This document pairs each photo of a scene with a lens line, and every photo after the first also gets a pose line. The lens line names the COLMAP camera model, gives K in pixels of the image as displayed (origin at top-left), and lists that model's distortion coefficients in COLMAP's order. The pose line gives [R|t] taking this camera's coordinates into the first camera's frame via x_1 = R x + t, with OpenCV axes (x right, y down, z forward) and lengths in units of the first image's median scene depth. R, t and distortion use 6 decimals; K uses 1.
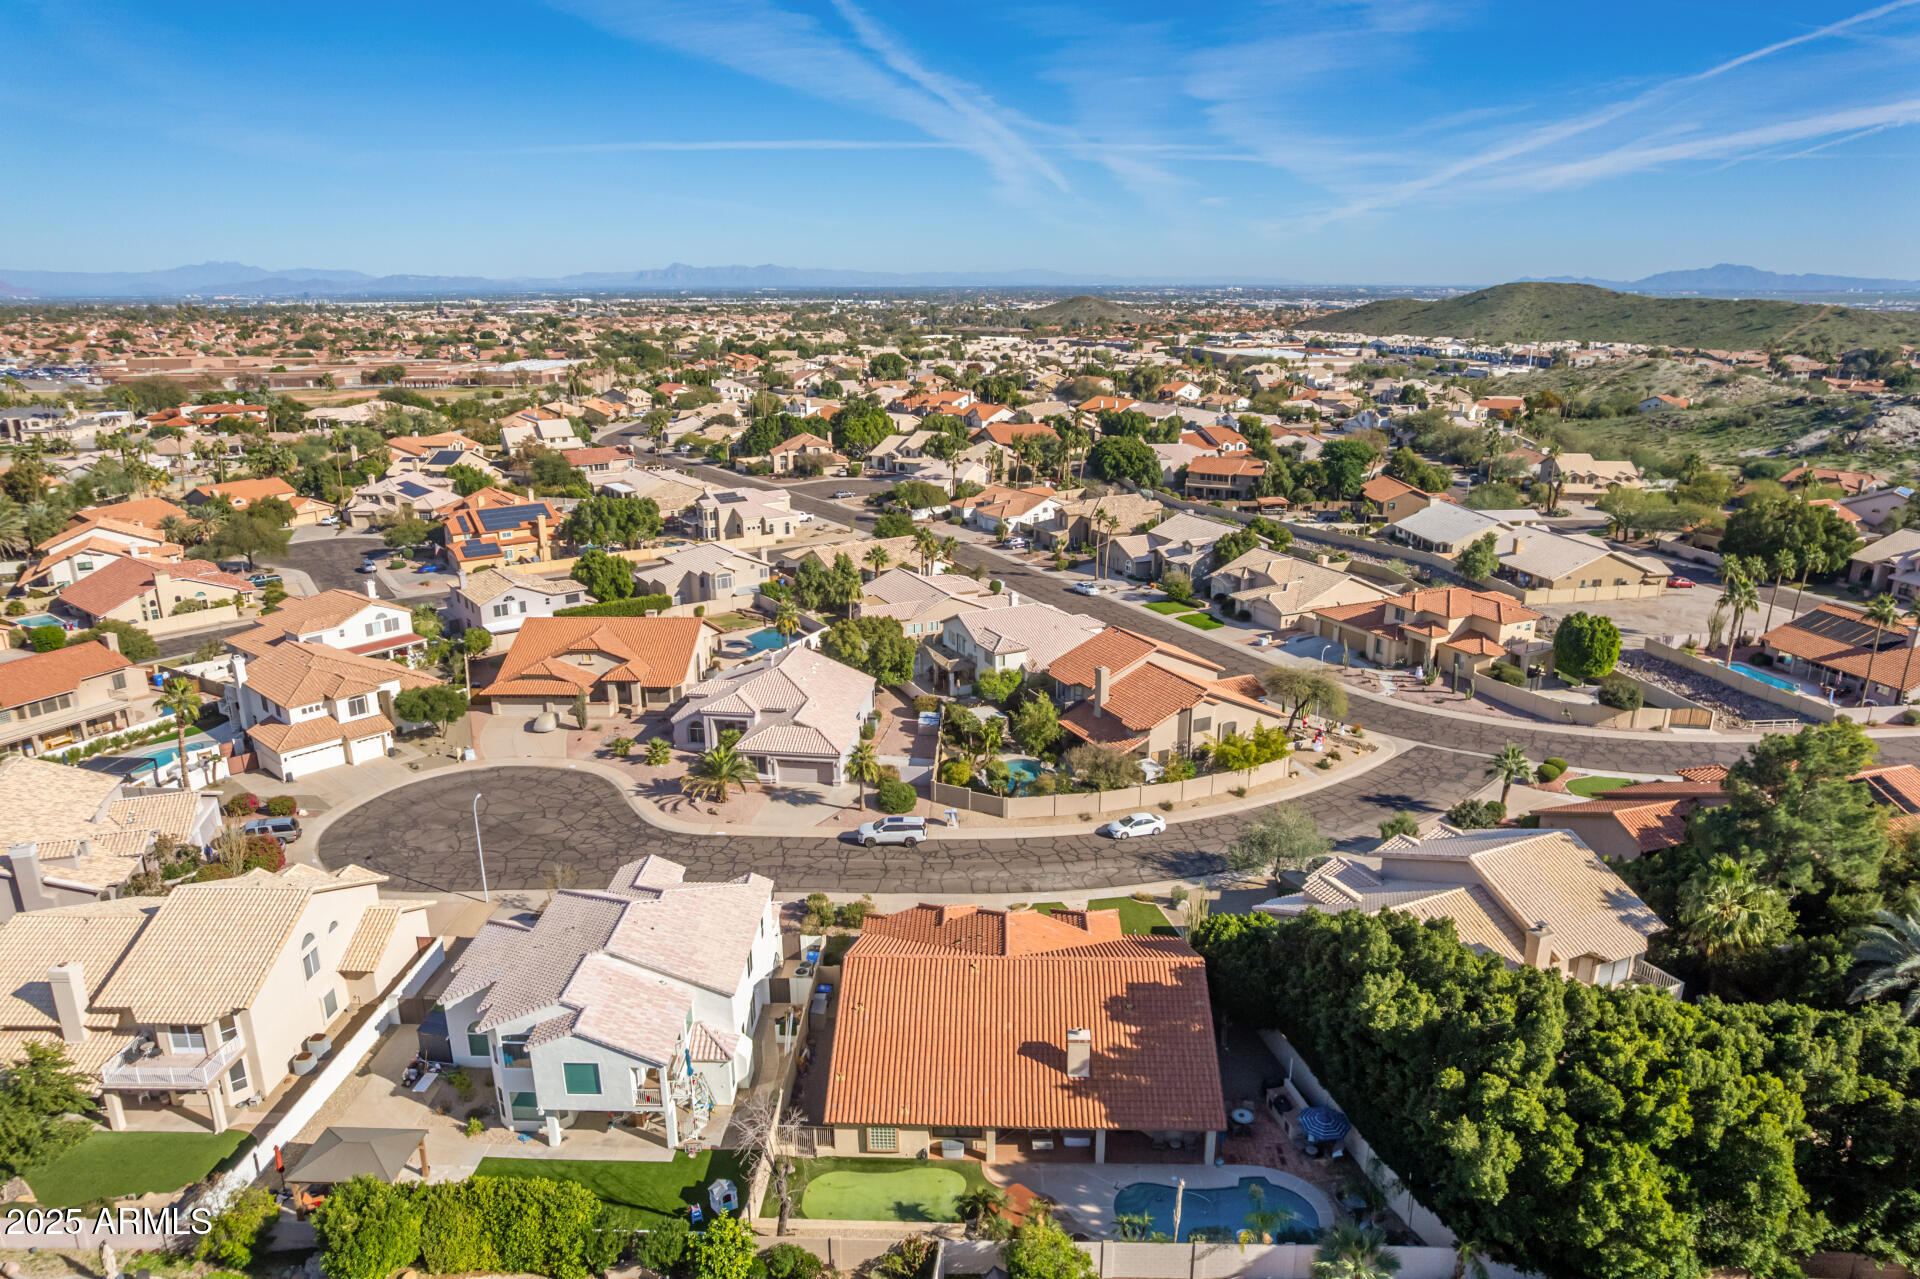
lens RADIAL K [[1183.2, 0, 960.0], [0, 1183.2, 639.5], [0, 0, 1]] dist [-0.032399, 0.000321]
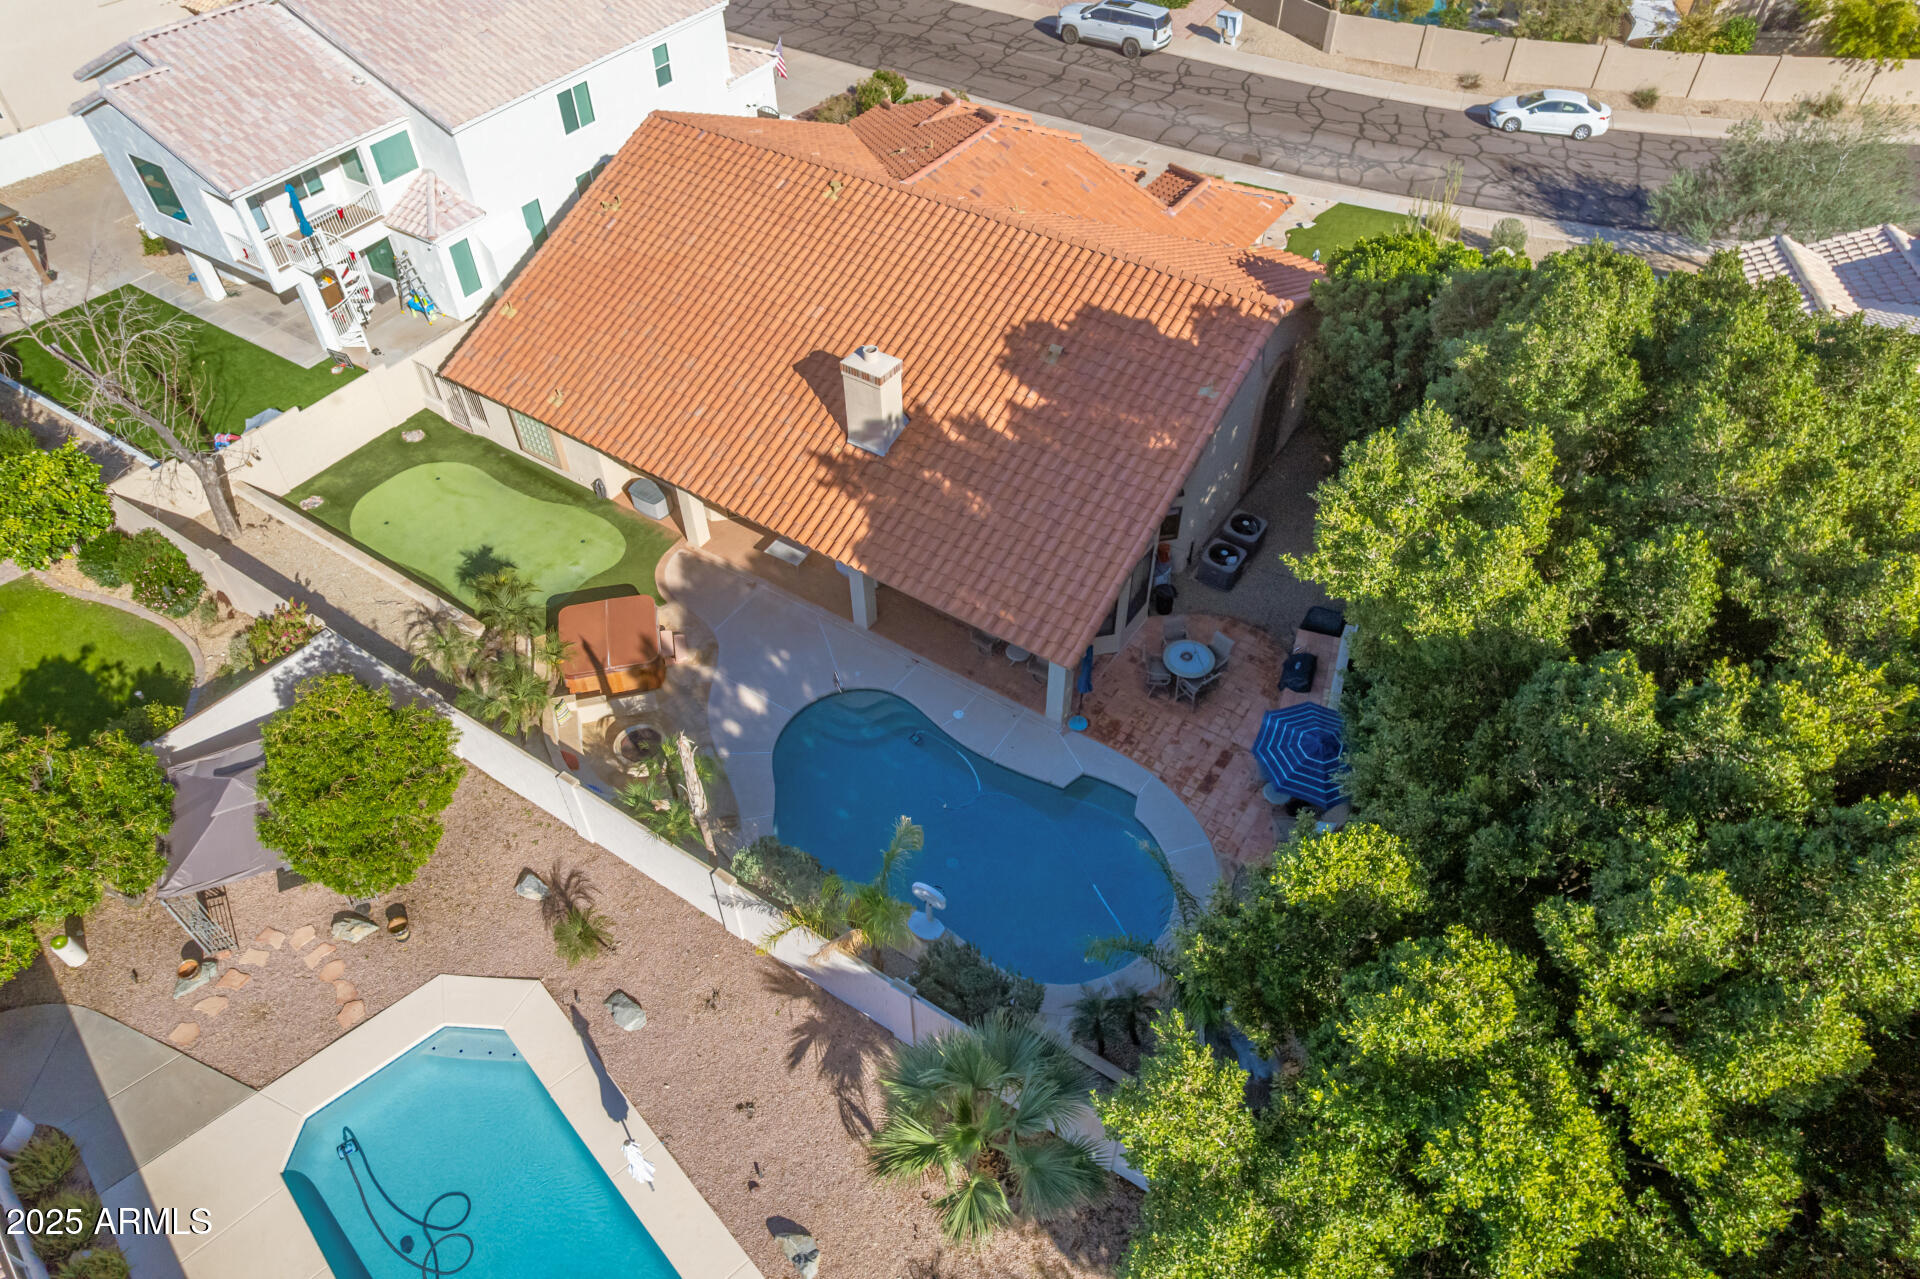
lens RADIAL K [[1233.5, 0, 960.0], [0, 1233.5, 639.5], [0, 0, 1]] dist [-0.093985, 0.080587]
pose [[0.856988, 0.374968, -0.353513, 0.299314], [-0.141626, 0.830938, 0.538037, 0.153015], [0.495494, -0.411025, 0.765209, 0.562673]]
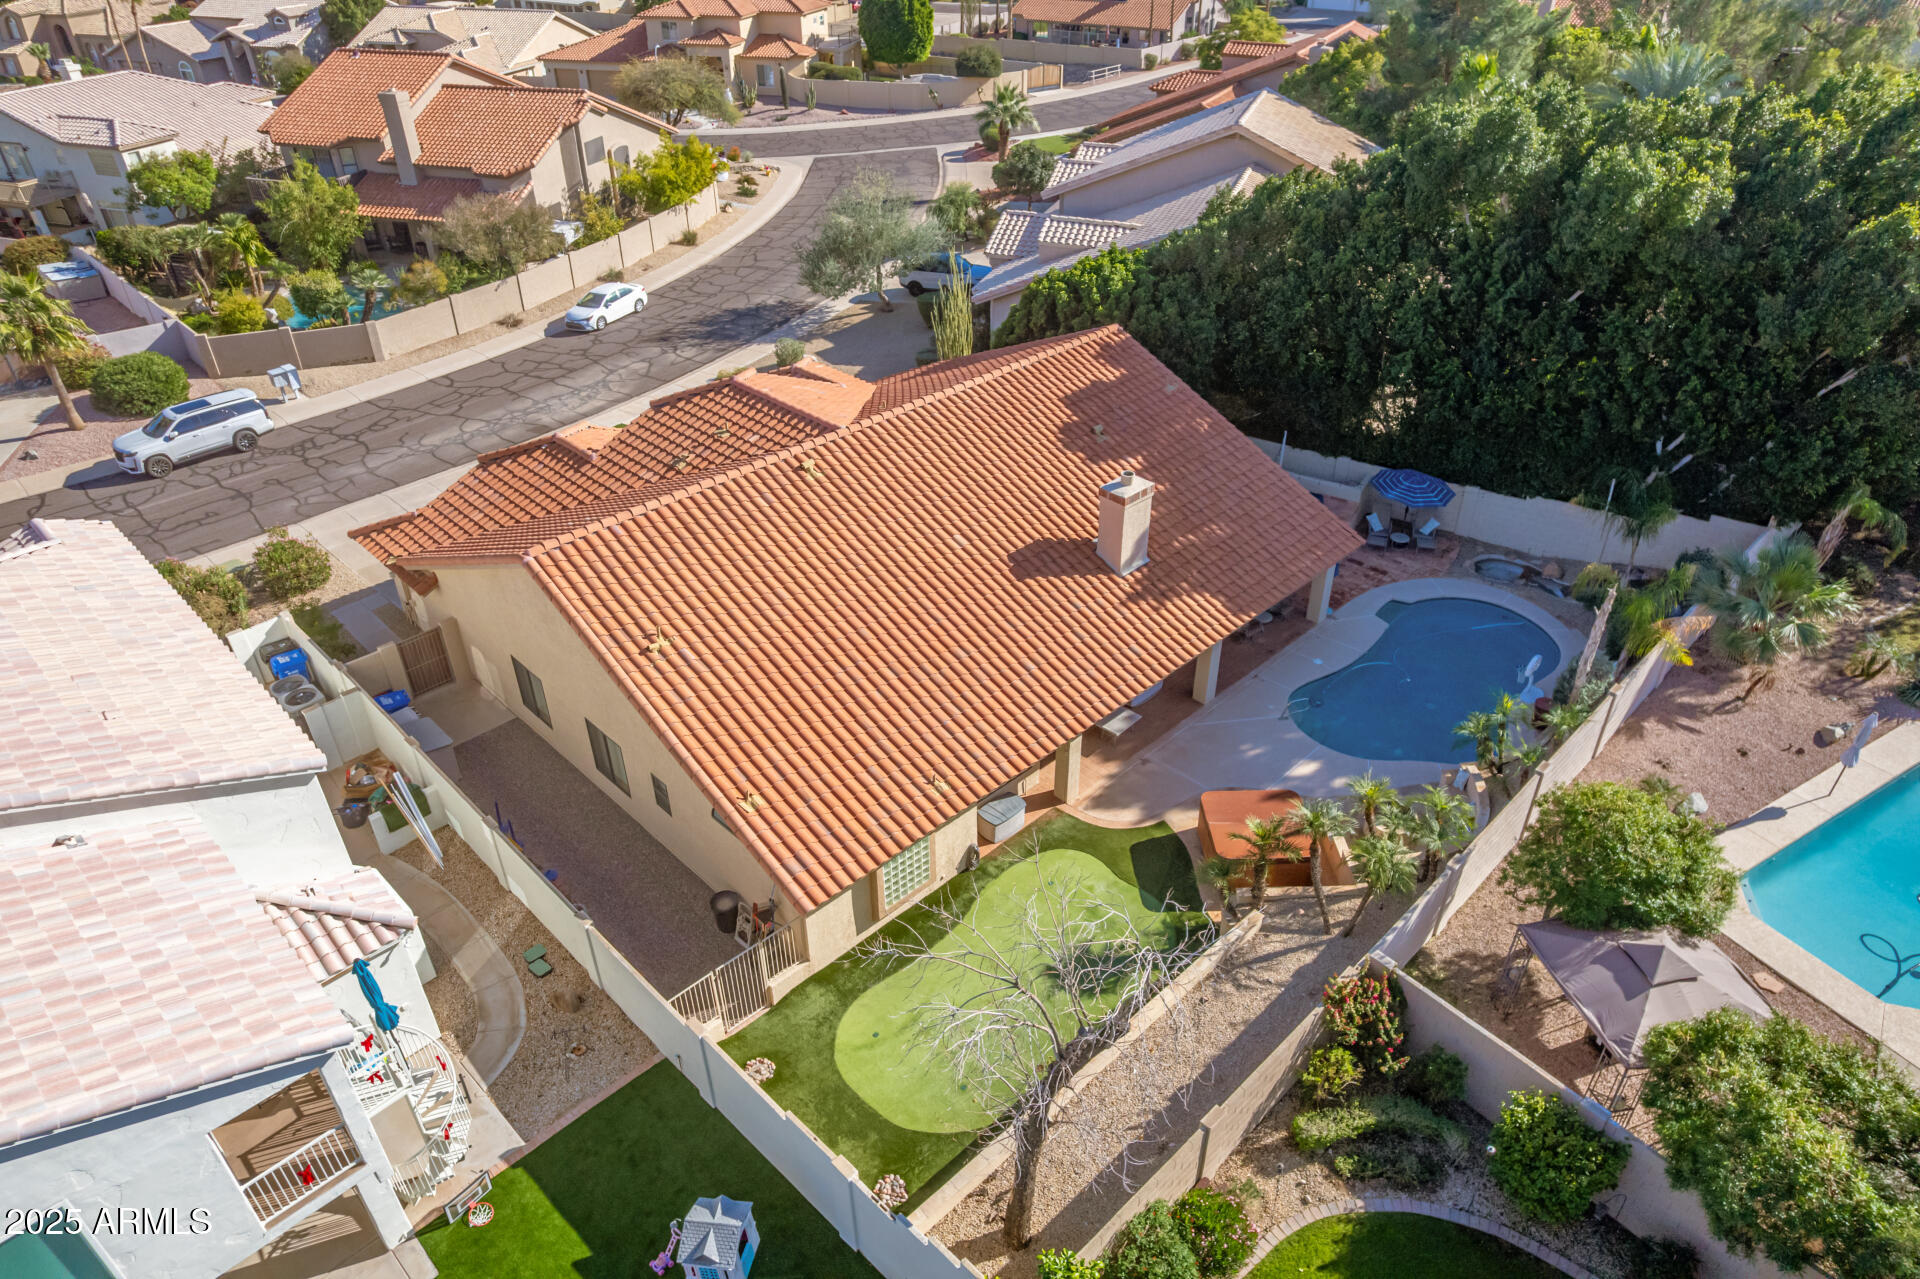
lens RADIAL K [[1233.5, 0, 960.0], [0, 1233.5, 639.5], [0, 0, 1]] dist [-0.093985, 0.080587]
pose [[0.691323, -0.402745, 0.599891, -0.247698], [0.201507, 0.904771, 0.375212, 0.171993], [-0.693879, -0.138511, 0.706645, 0.619766]]
